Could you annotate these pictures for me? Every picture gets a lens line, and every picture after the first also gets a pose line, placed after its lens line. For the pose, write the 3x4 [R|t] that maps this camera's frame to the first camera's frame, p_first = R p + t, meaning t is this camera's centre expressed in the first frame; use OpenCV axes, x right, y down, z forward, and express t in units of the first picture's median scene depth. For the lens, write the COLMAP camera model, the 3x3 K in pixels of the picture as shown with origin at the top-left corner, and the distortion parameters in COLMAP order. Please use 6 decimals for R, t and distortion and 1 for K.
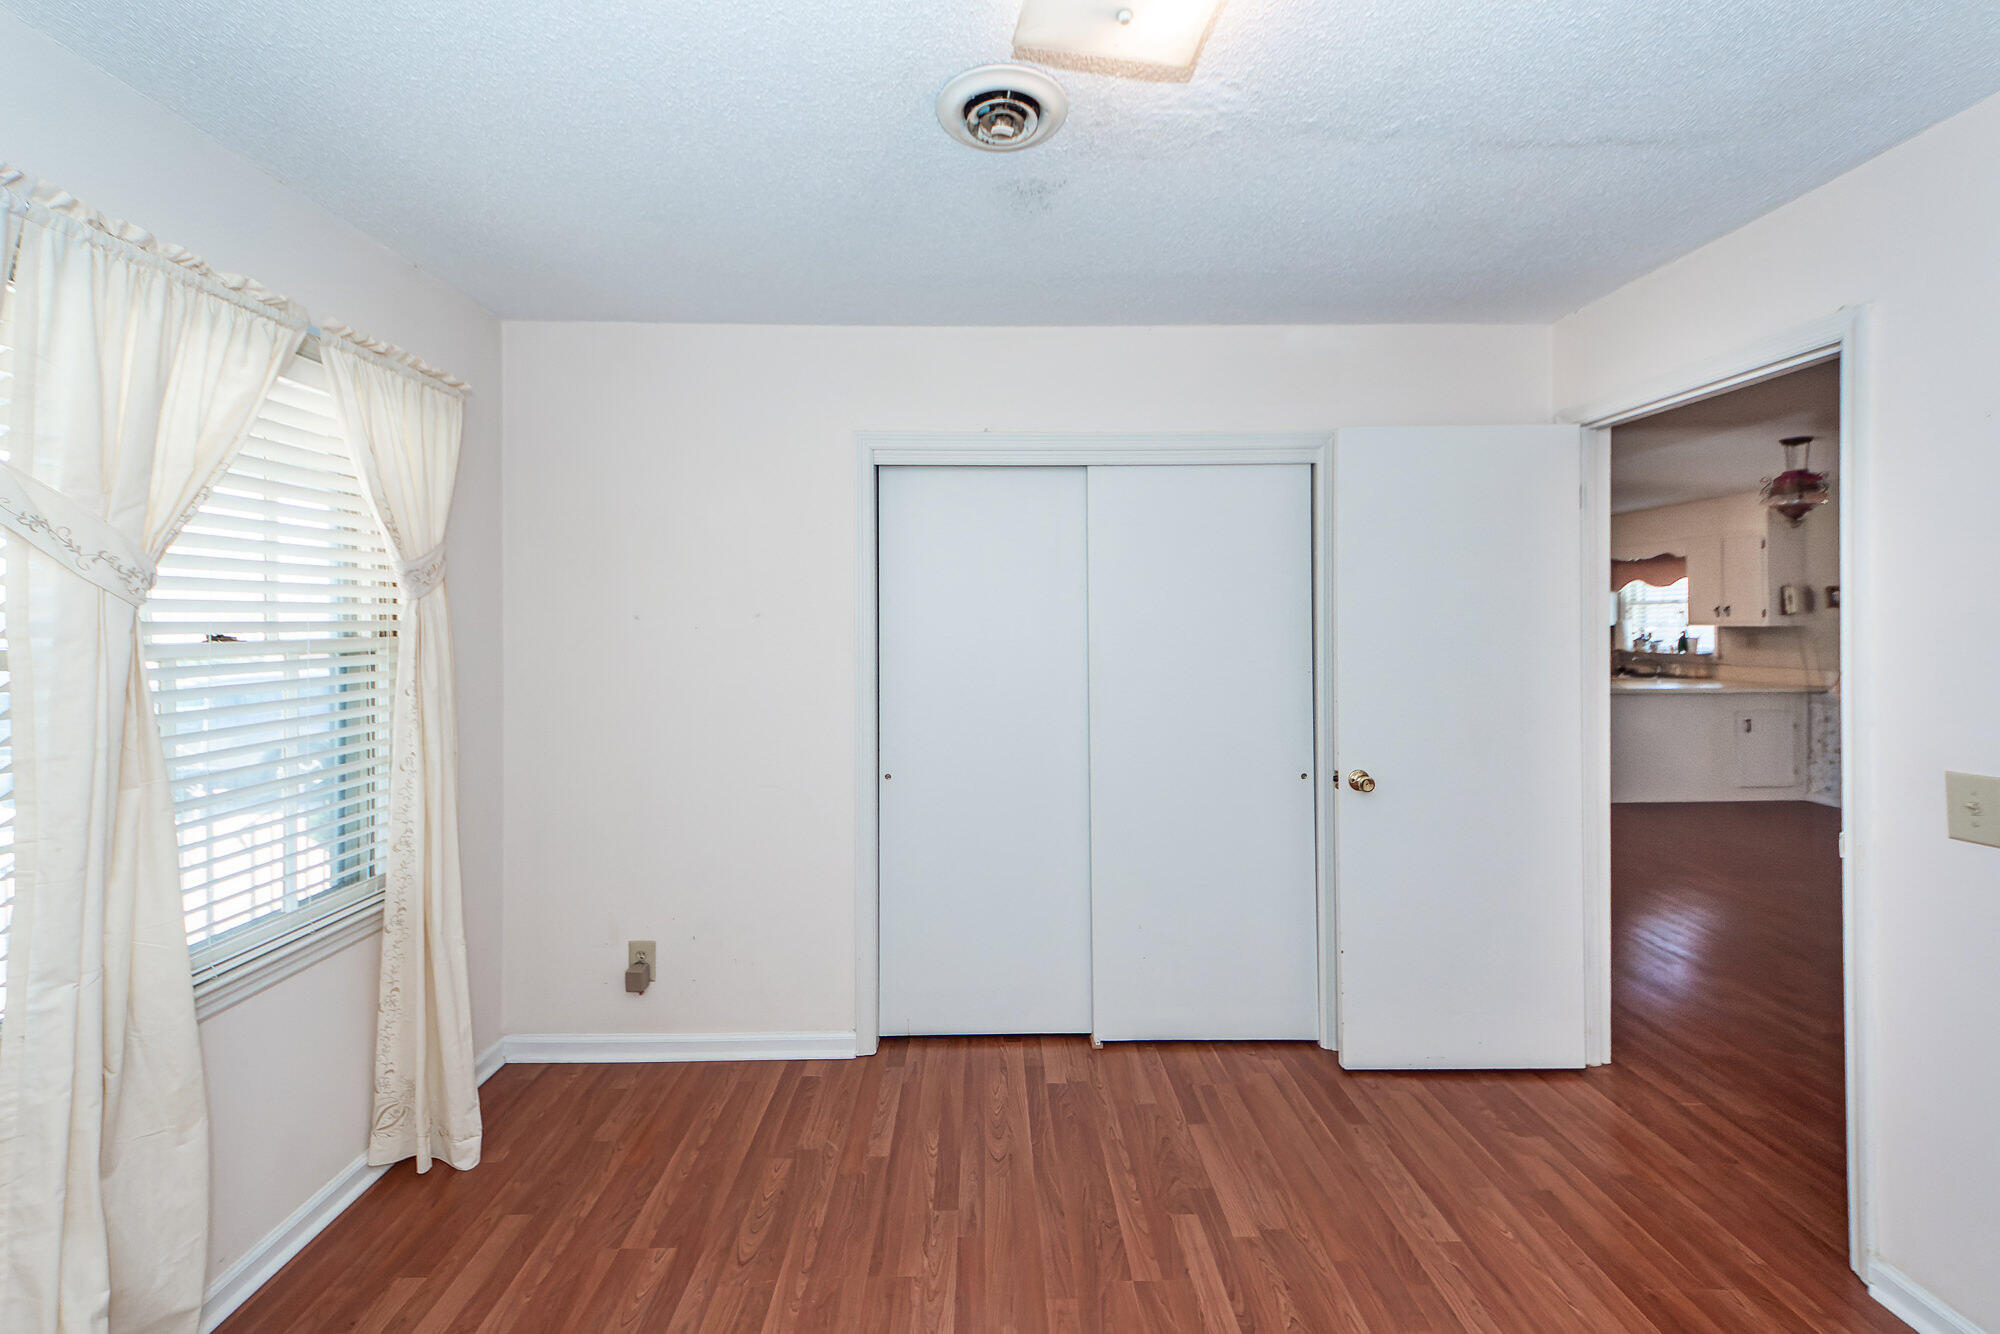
lens RADIAL K [[767.4, 0, 991.0], [0, 767.4, 631.3], [0, 0, 1]] dist [0.002580, -0.000397]
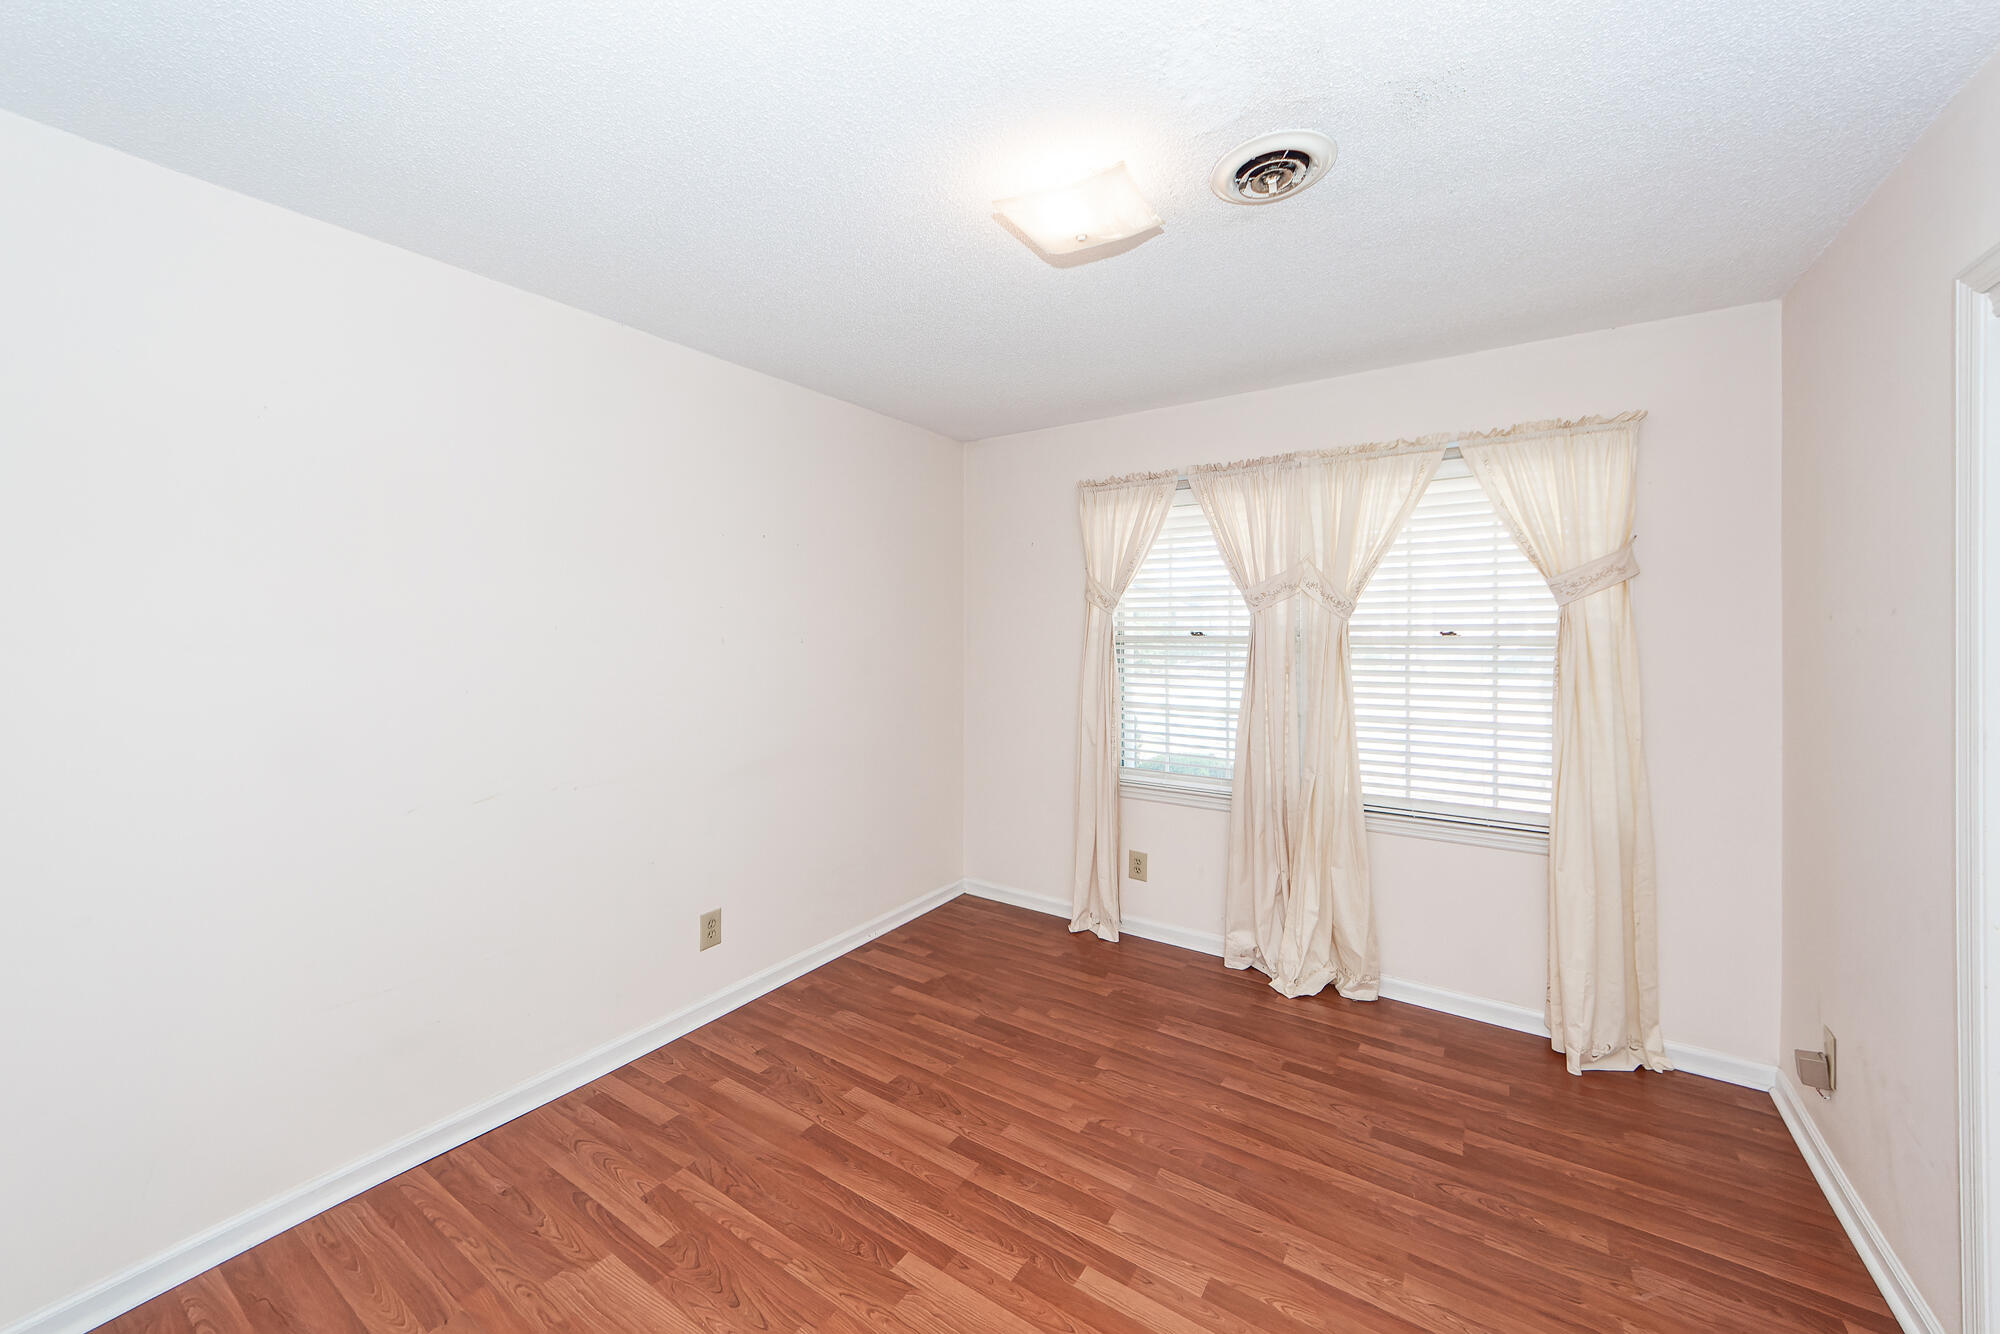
lens RADIAL K [[767.4, 0, 991.0], [0, 767.4, 631.3], [0, 0, 1]] dist [0.002580, -0.000397]
pose [[-0.575969, 0.007909, -0.817433, 0.773144], [0.000049, 0.999954, 0.009640, -0.009904], [0.817471, 0.005512, -0.575943, 0.868697]]
